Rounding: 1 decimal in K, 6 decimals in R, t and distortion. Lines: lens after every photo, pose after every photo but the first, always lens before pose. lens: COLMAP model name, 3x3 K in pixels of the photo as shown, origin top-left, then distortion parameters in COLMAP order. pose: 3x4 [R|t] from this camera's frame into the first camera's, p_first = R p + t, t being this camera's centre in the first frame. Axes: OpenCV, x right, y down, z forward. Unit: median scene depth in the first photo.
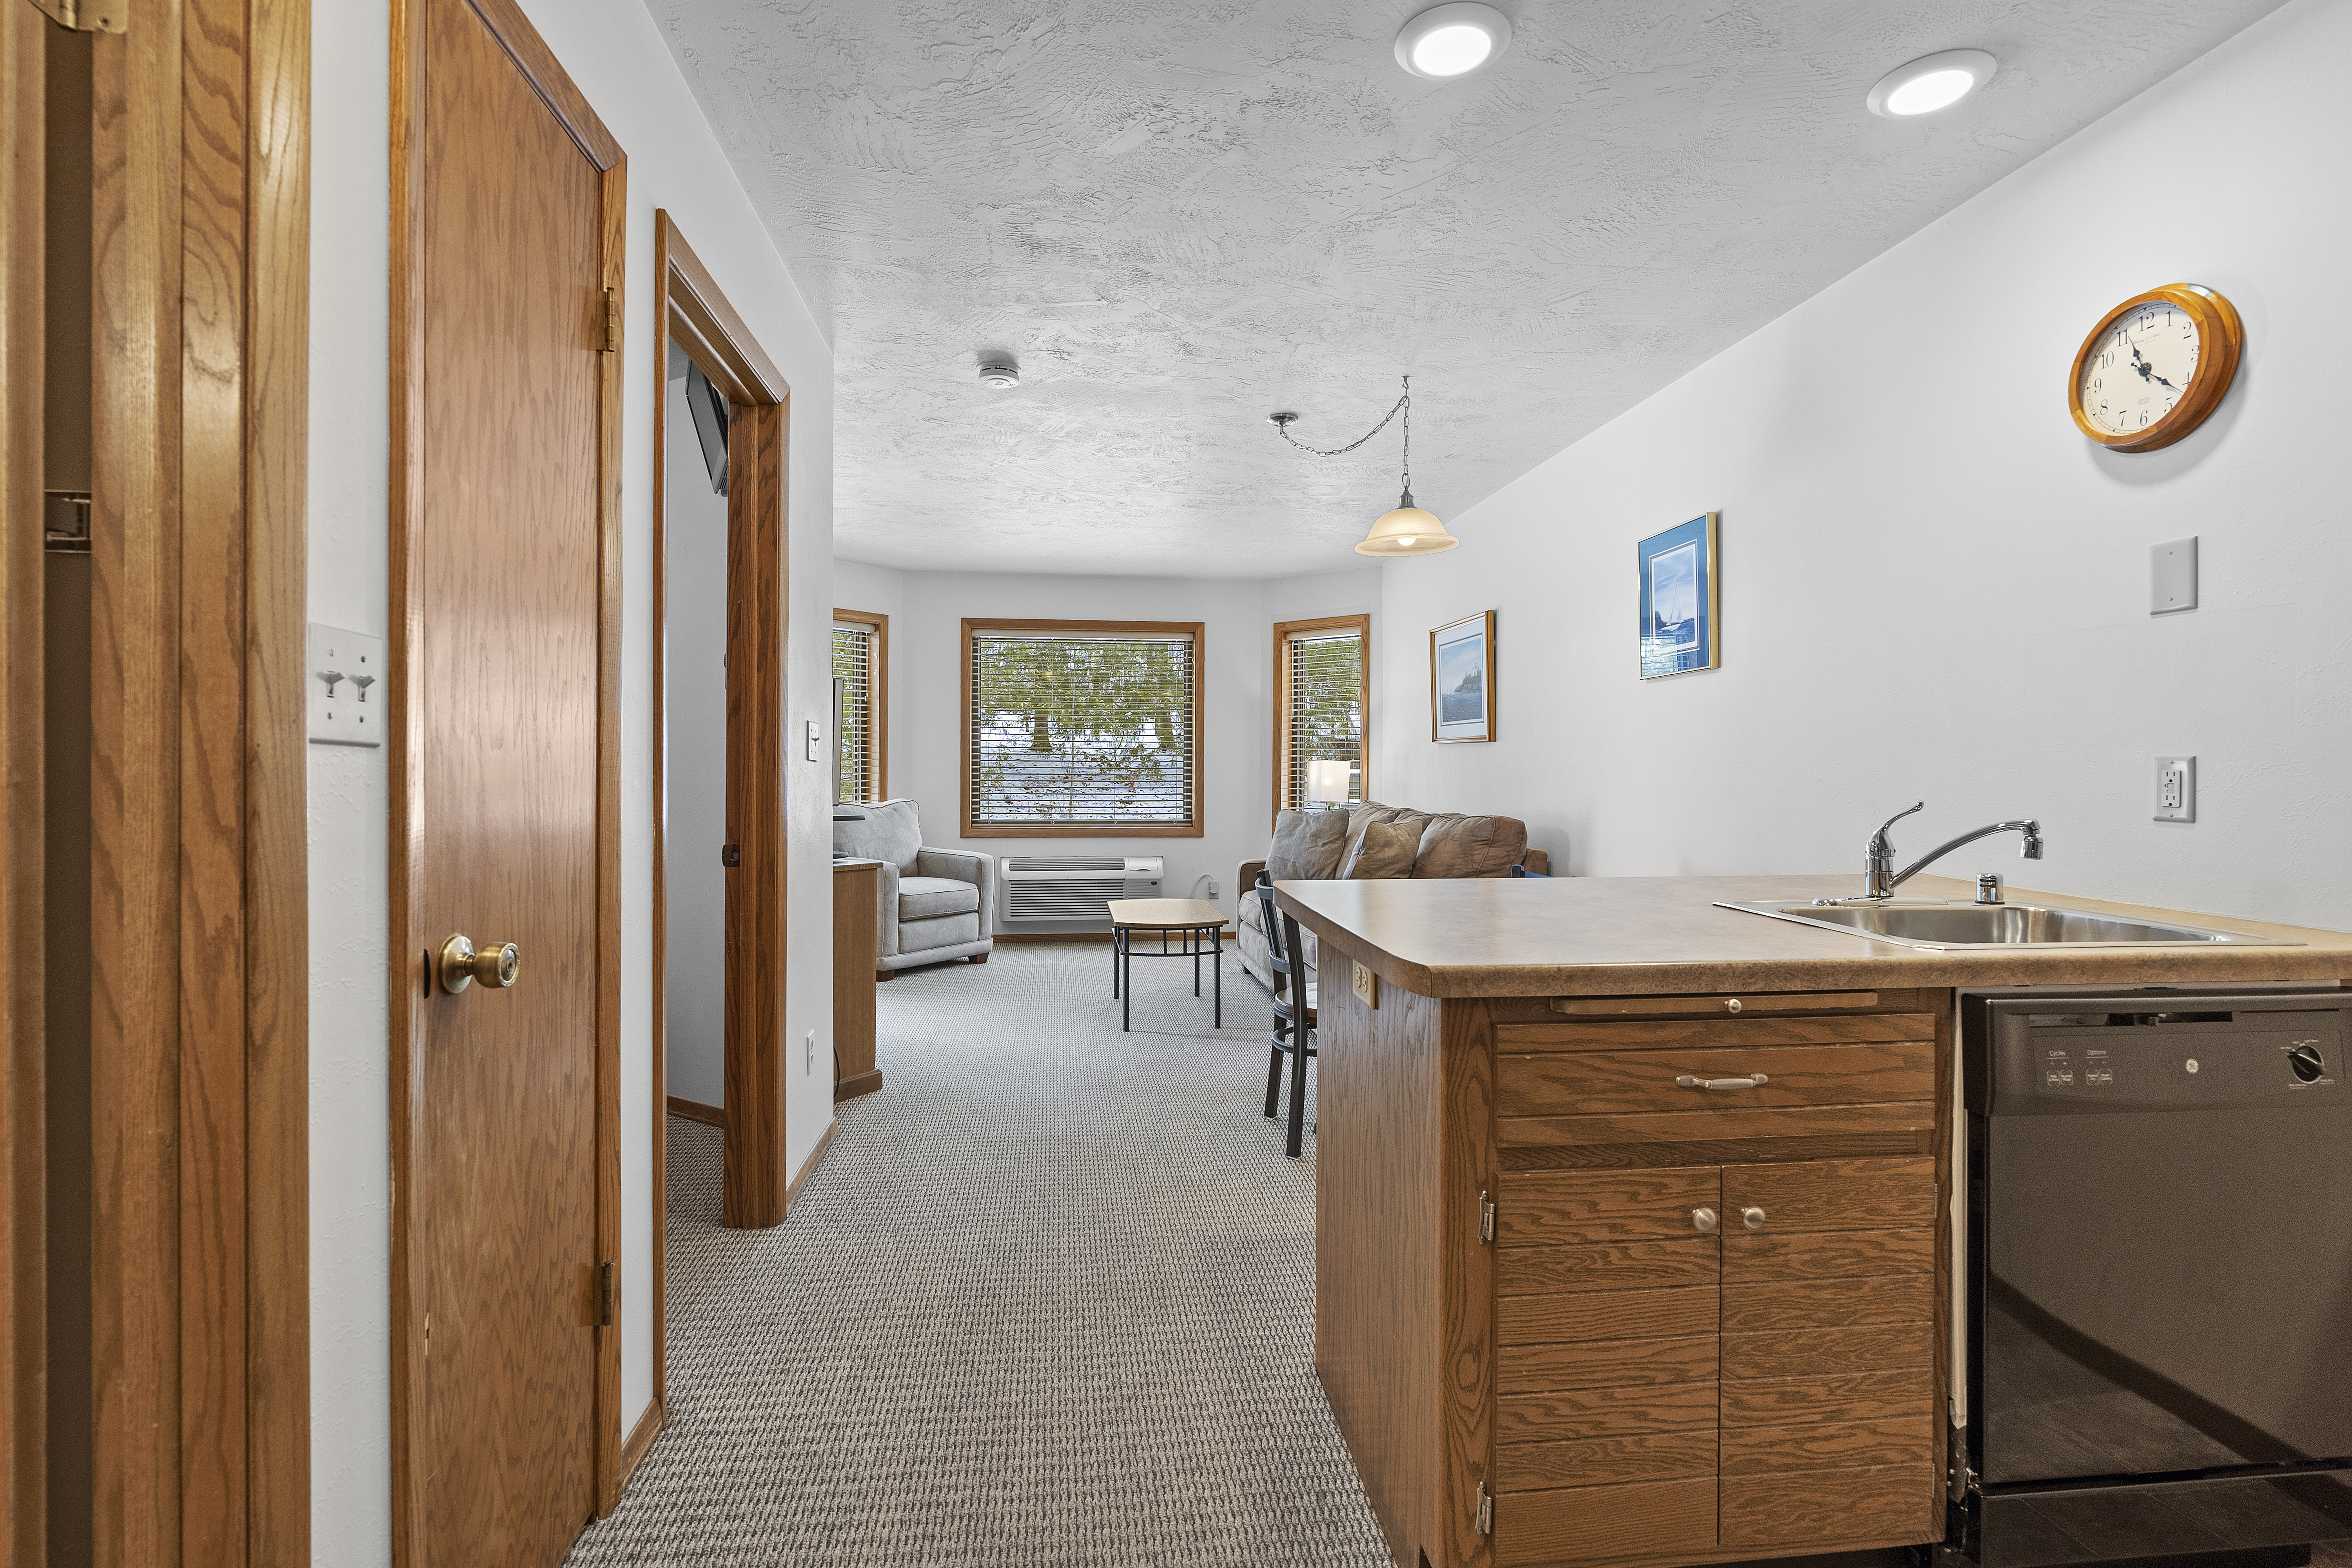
lens RADIAL K [[1085.7, 0, 1173.7], [0, 1085.7, 760.6], [0, 0, 1]] dist [-0.006607, 0.001976]
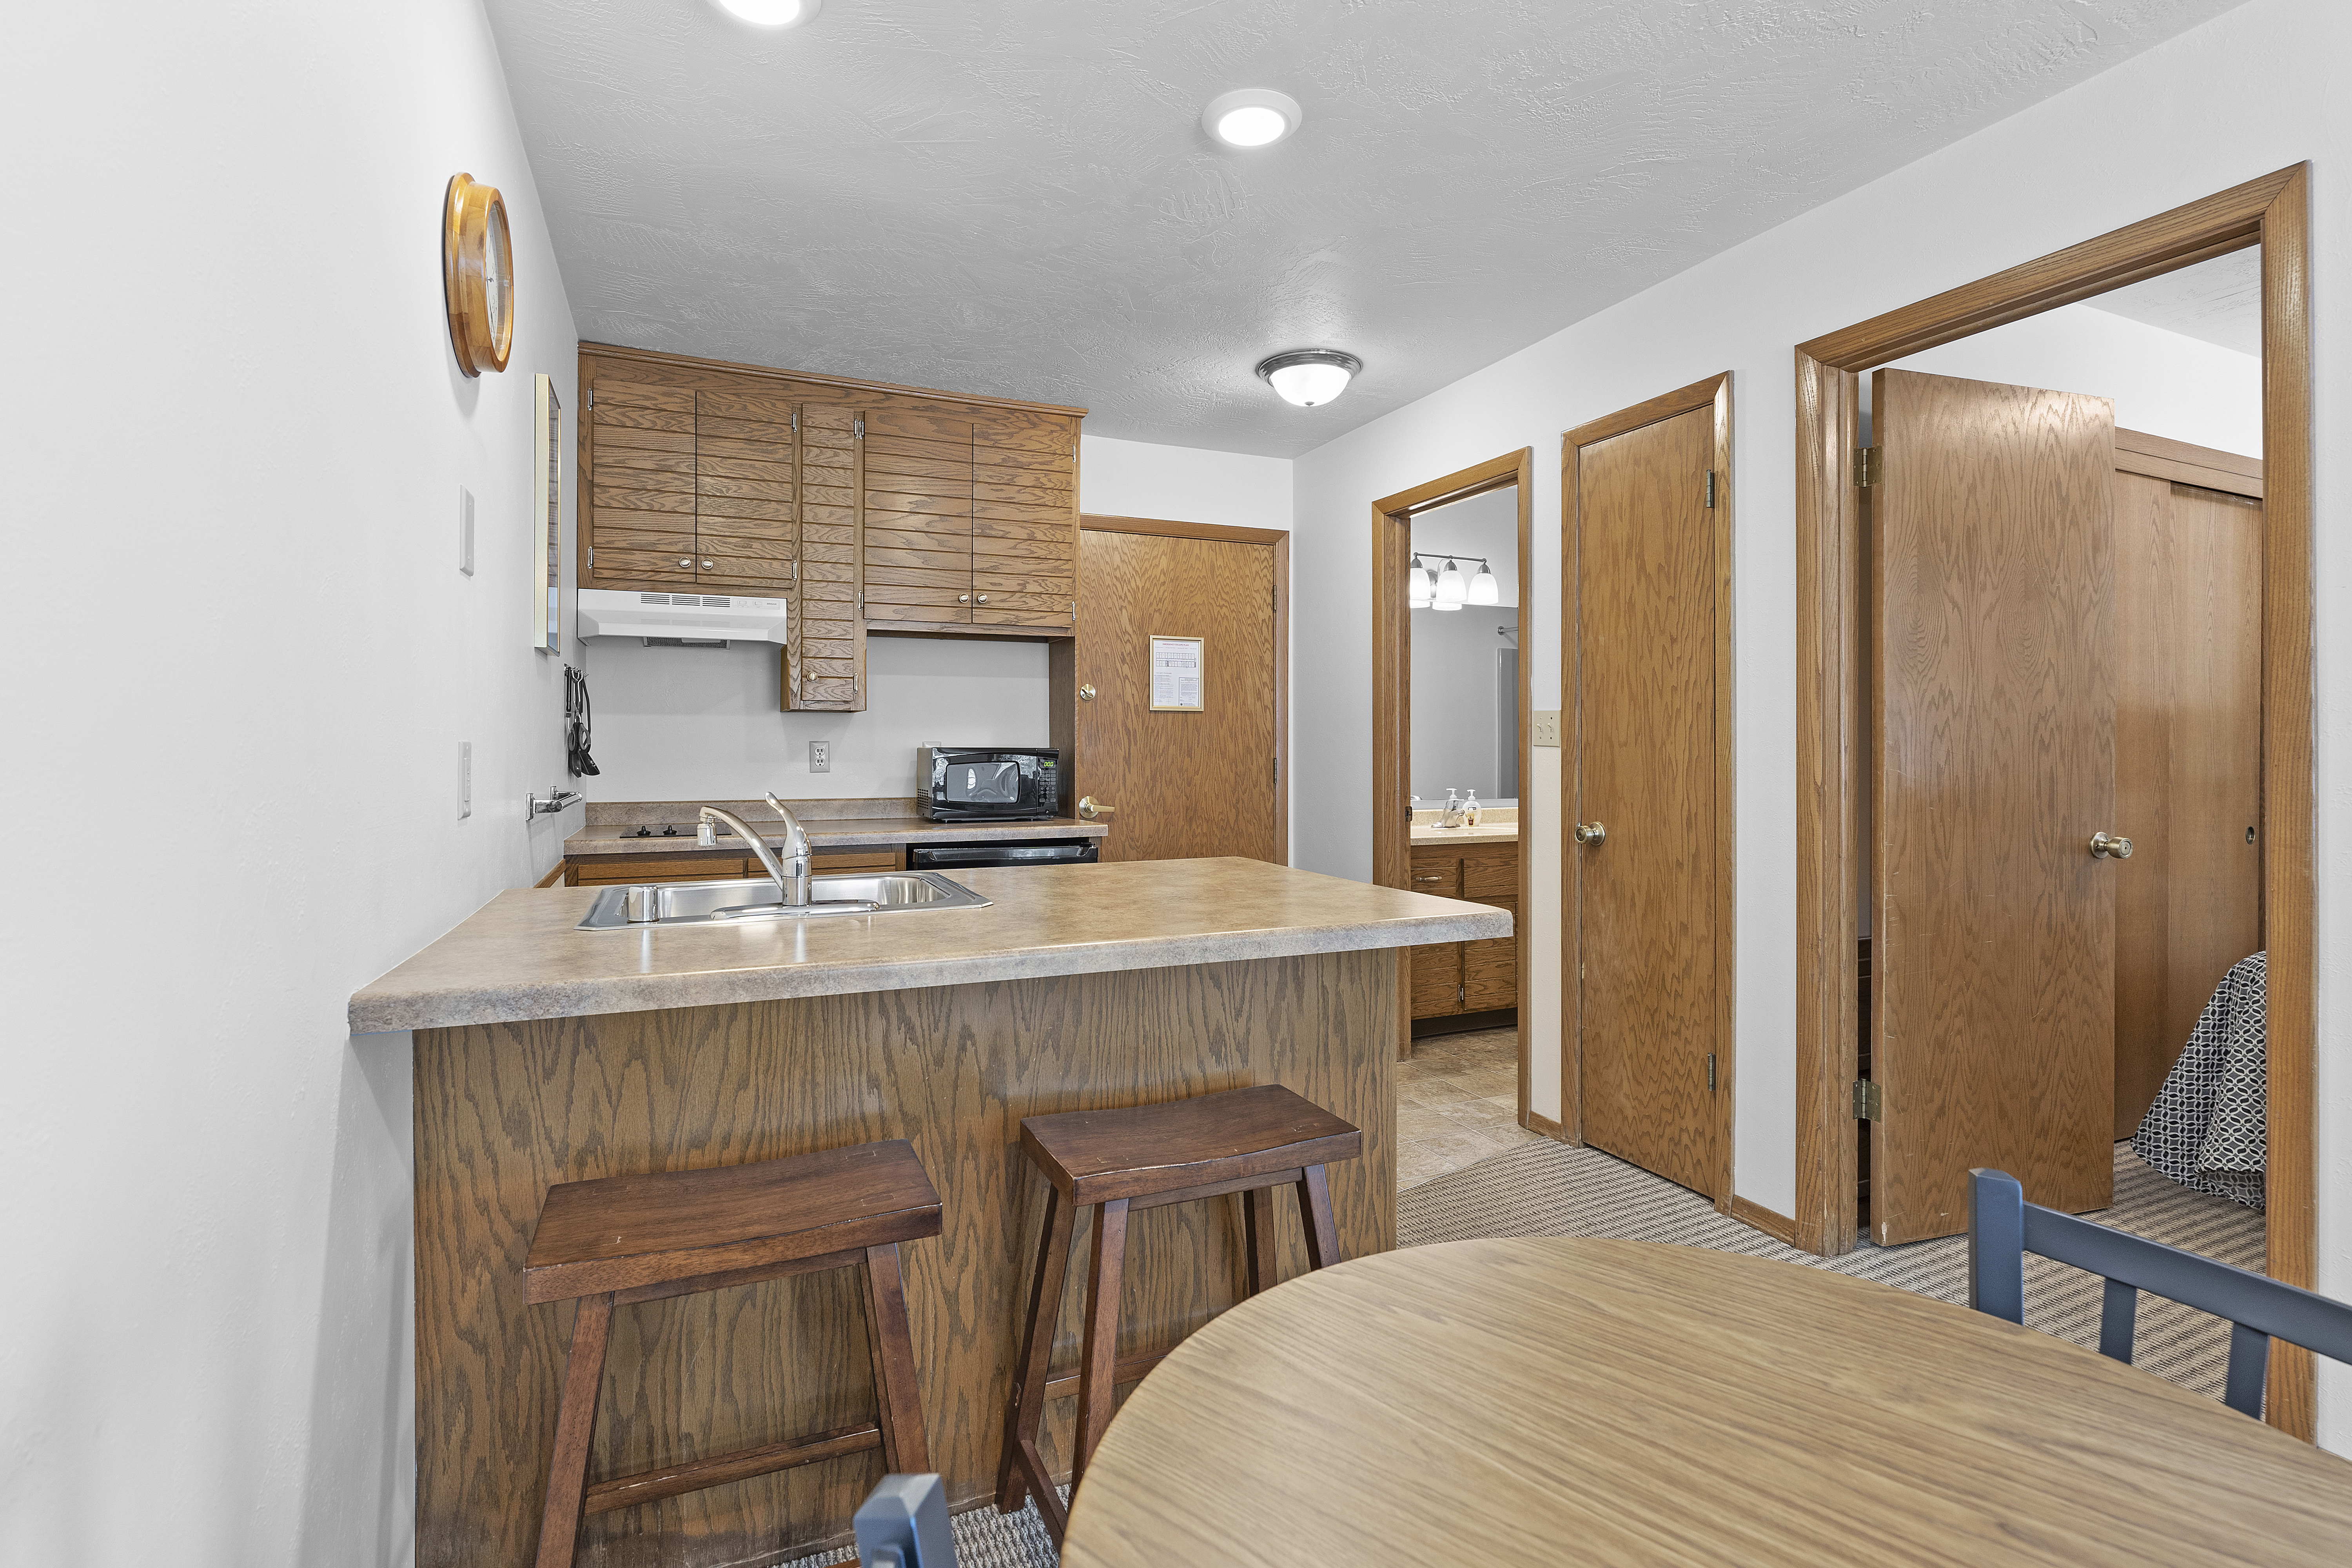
lens RADIAL K [[1085.7, 0, 1190.1], [0, 1085.7, 740.9], [0, 0, 1]] dist [-0.006607, 0.001976]
pose [[-0.949630, -0.006707, -0.313303, 0.200324], [-0.003911, 0.999947, -0.009554, 0.000477], [0.313350, -0.007847, -0.949605, 0.613308]]
